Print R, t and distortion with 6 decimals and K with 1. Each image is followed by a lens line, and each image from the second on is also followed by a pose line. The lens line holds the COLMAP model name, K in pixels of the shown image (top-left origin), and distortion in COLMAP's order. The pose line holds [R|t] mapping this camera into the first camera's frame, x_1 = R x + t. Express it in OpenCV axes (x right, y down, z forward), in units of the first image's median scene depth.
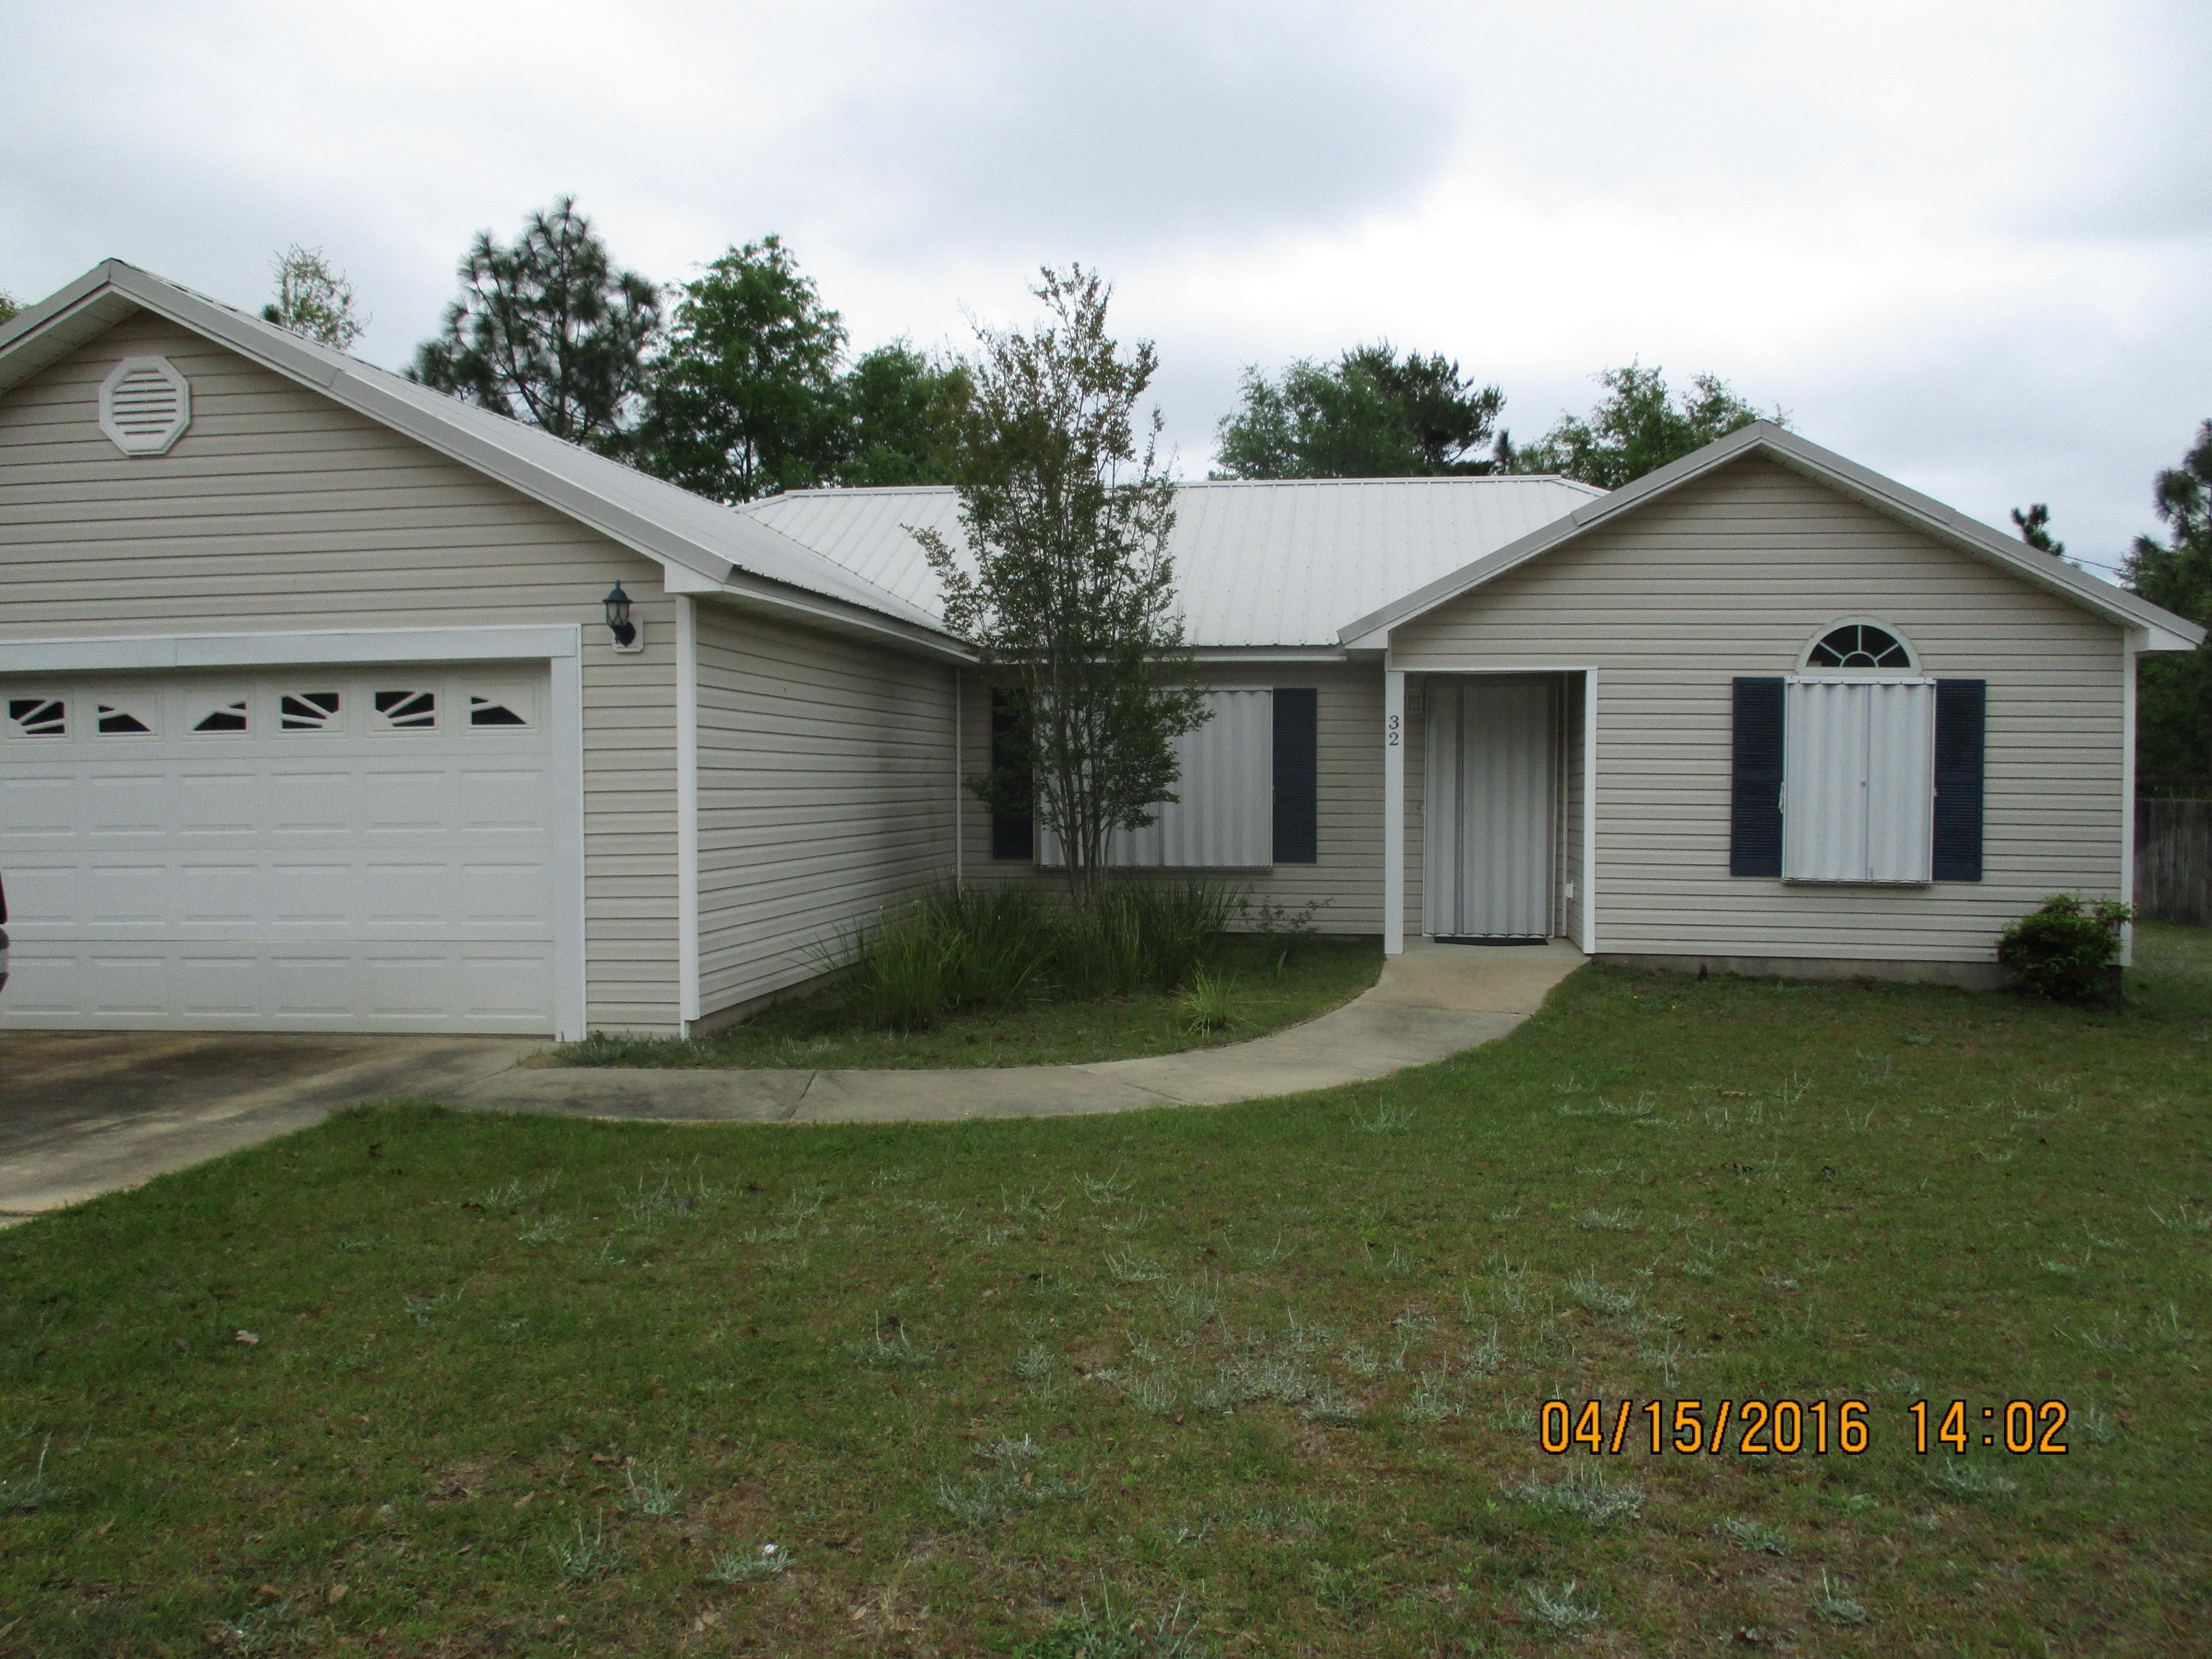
lens RADIAL K [[1873.0, 0, 1120.0], [0, 1873.0, 866.5], [0, 0, 1]] dist [-0.112650, 0.088749]
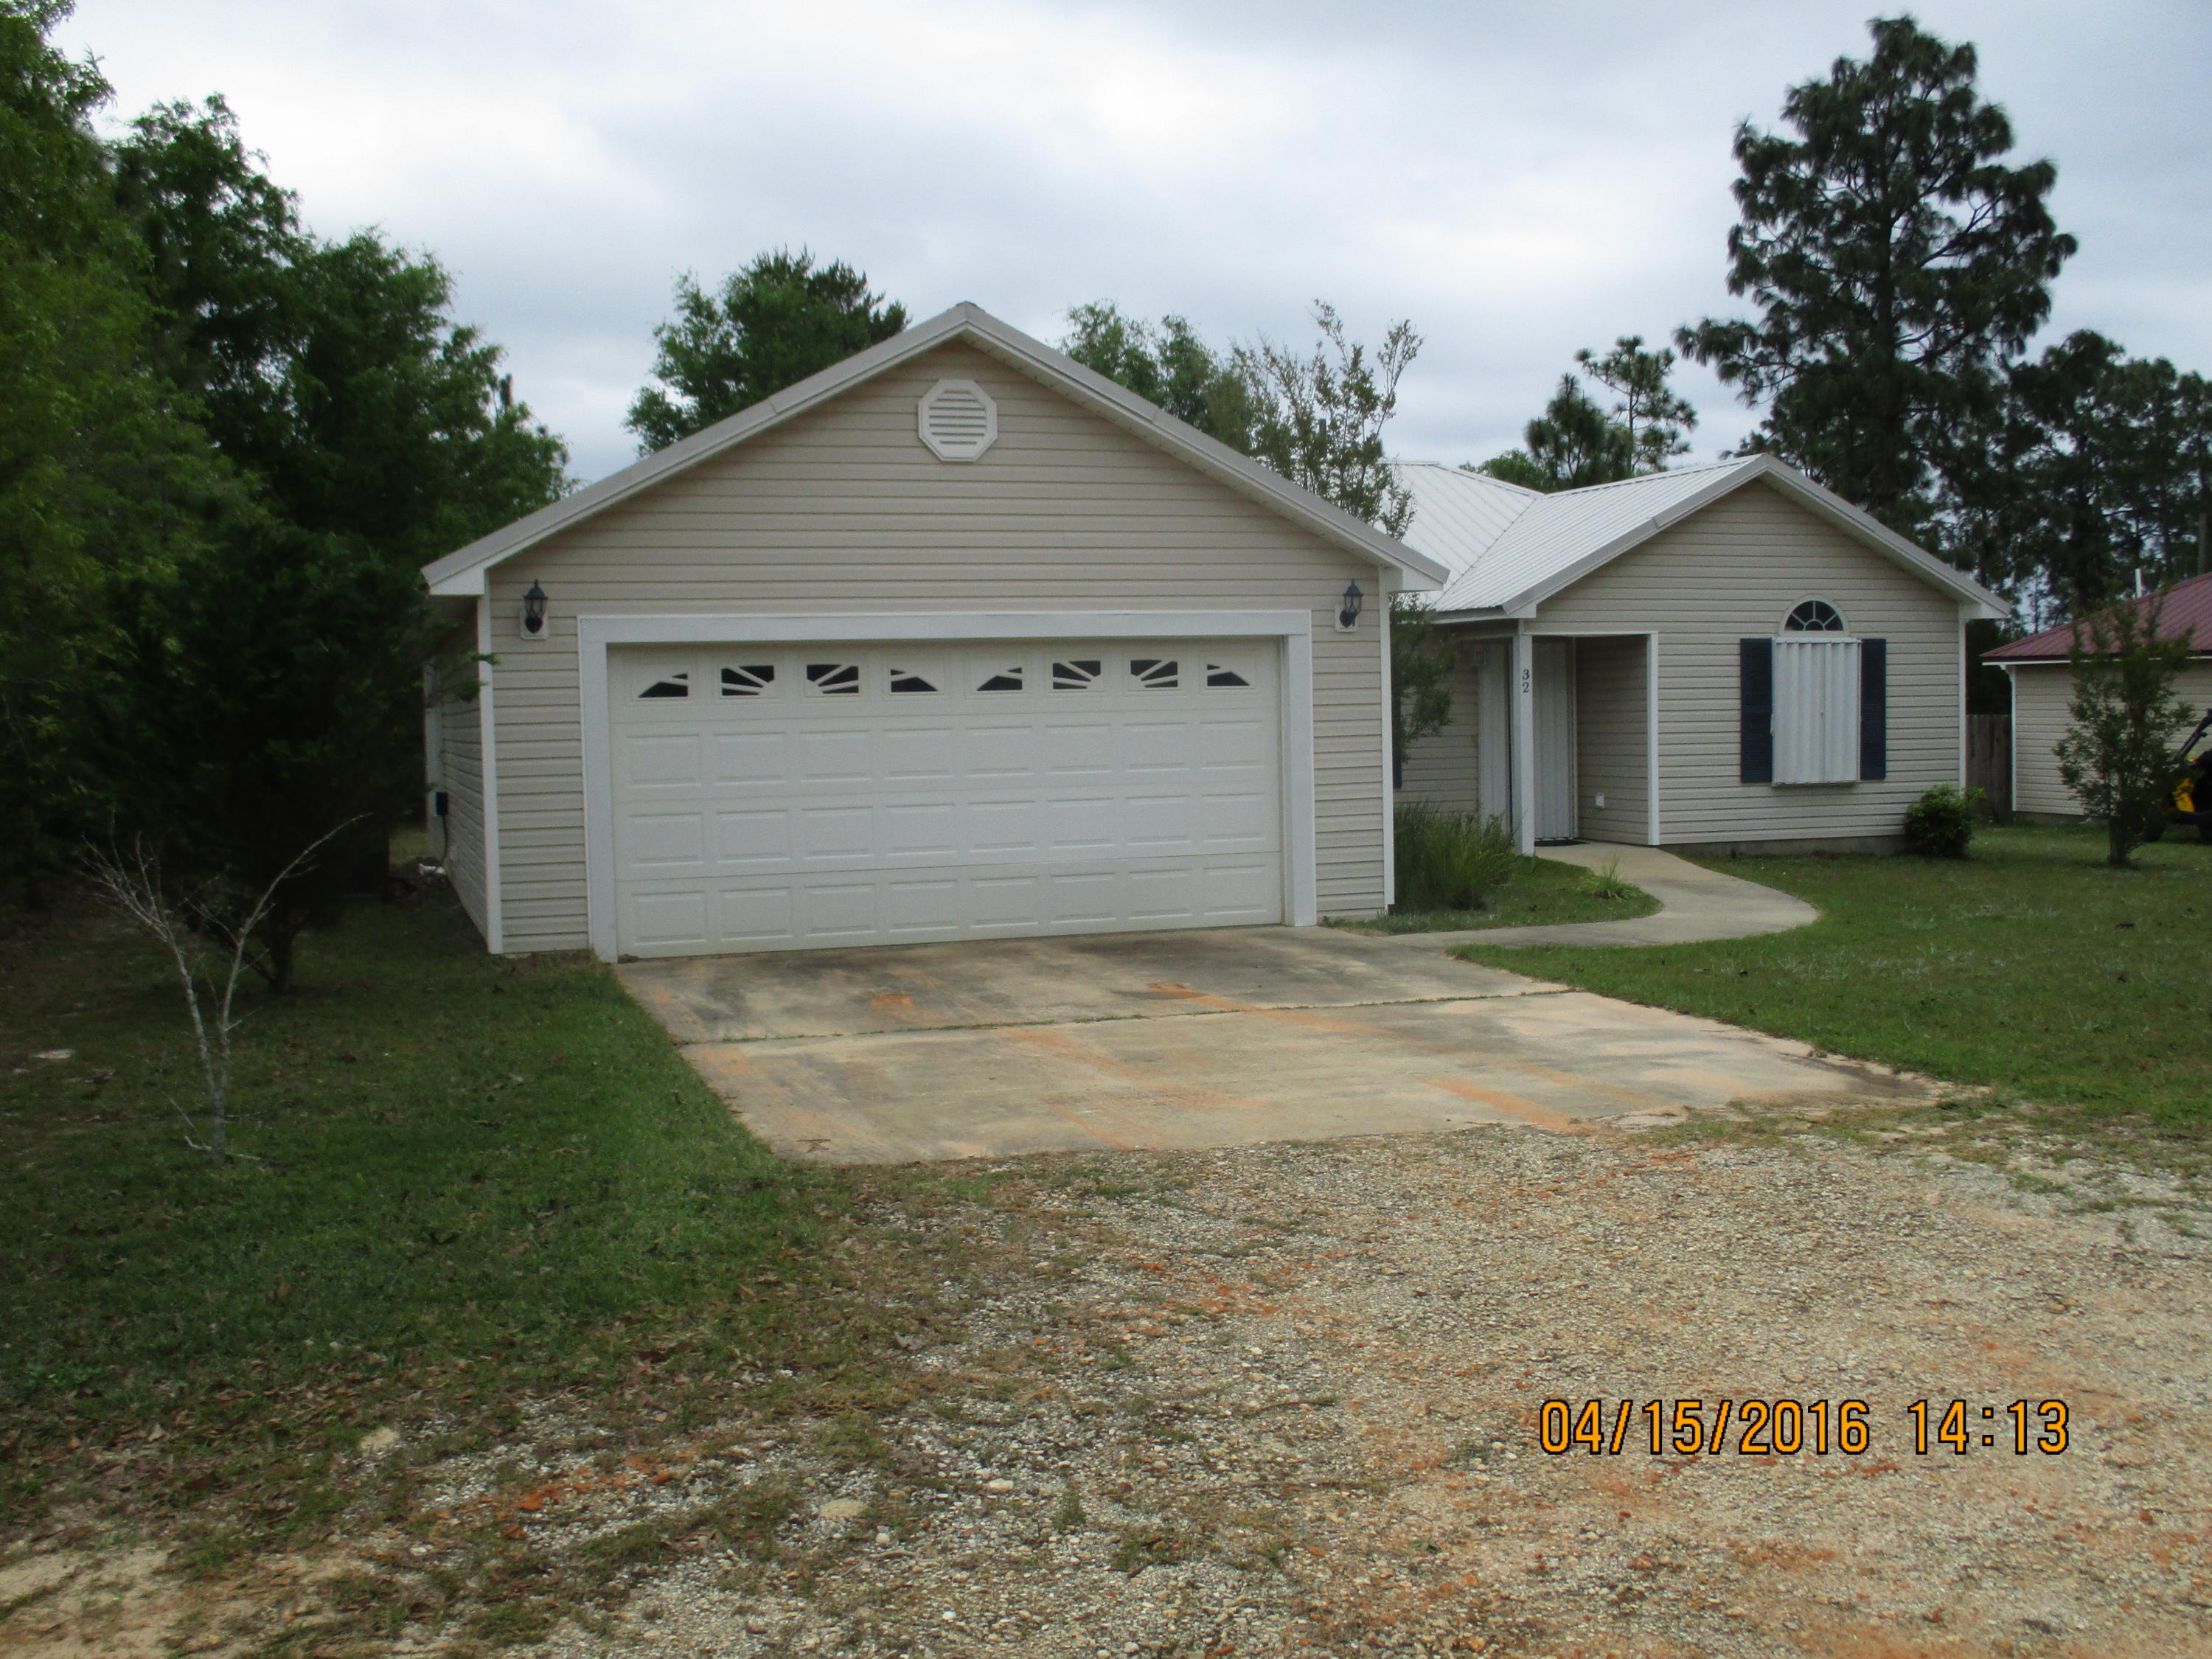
lens RADIAL K [[2240.0, 0, 1080.0], [0, 2240.0, 762.4], [0, 0, 1]] dist [-0.083319, -0.018661]
pose [[0.895192, -0.025135, 0.444972, -0.848451], [0.035255, 0.999273, -0.014480, -0.003355], [-0.444284, 0.028650, 0.895428, -0.262694]]
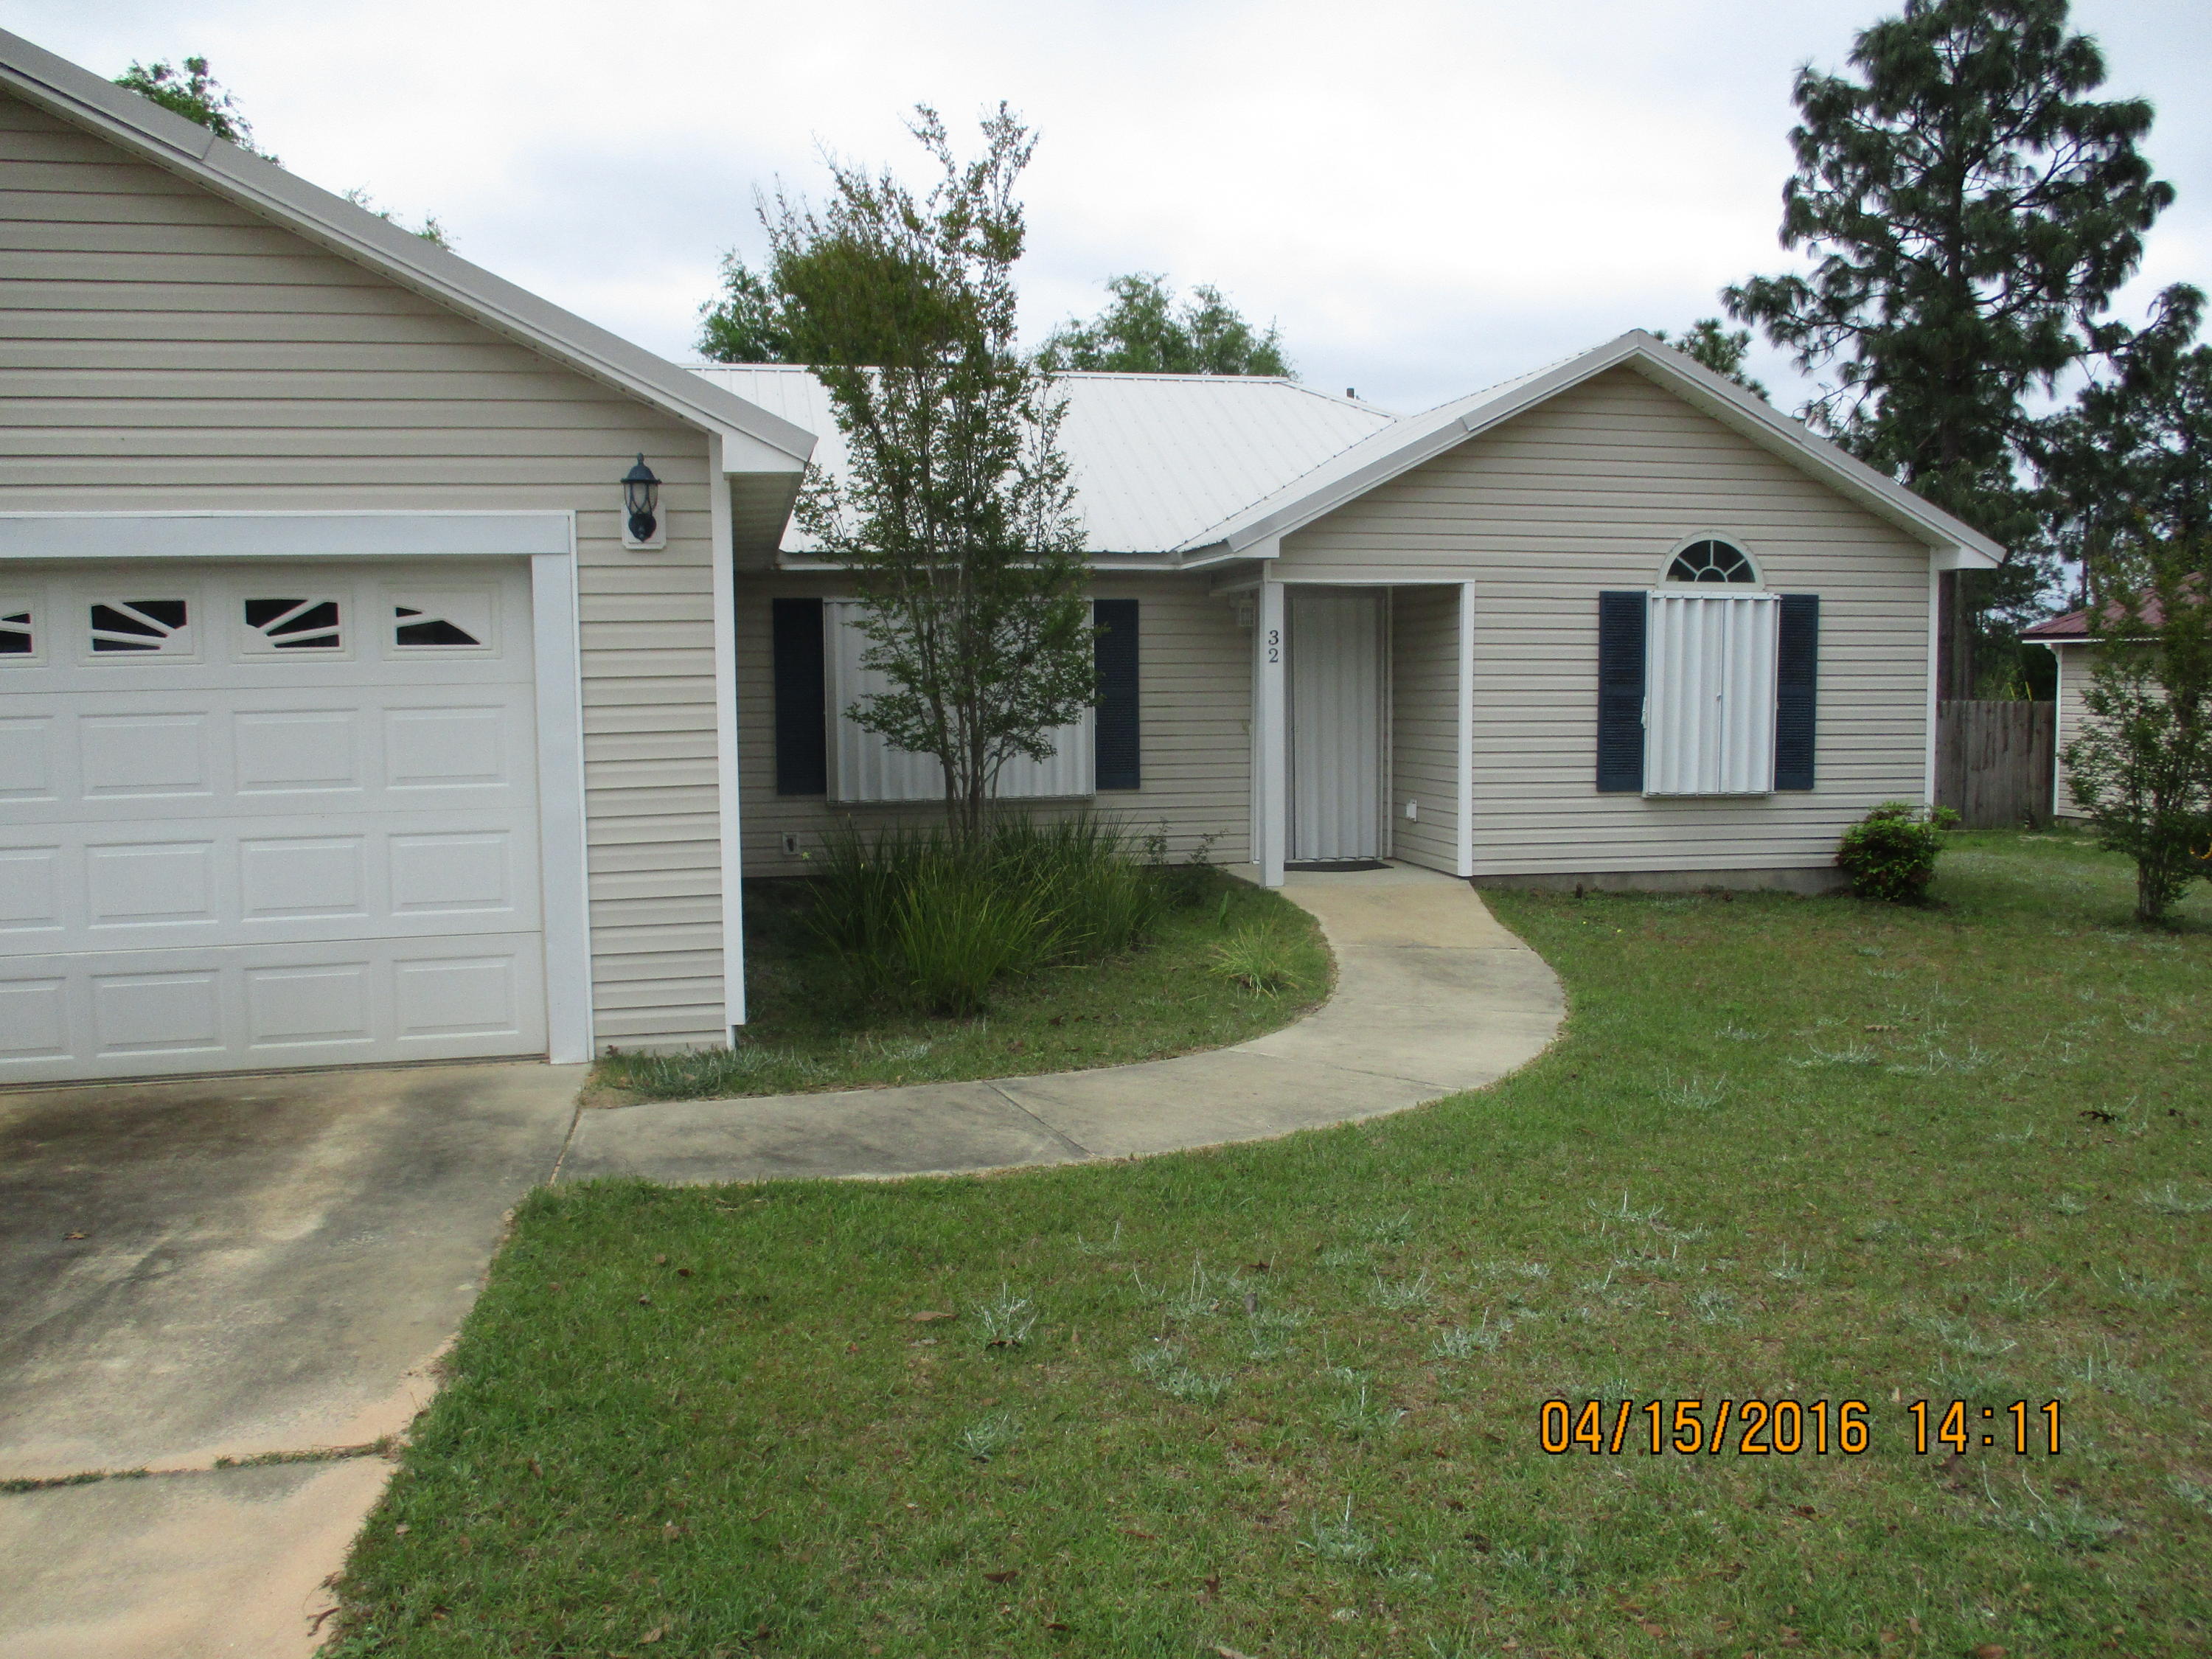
lens RADIAL K [[1854.0, 0, 1134.5], [0, 1854.0, 841.3], [0, 0, 1]] dist [-0.059050, 0.014998]
pose [[0.934289, -0.039043, 0.354372, -0.256690], [0.025587, 0.998765, 0.042581, -0.016977], [-0.355597, -0.030716, 0.934135, 0.161072]]
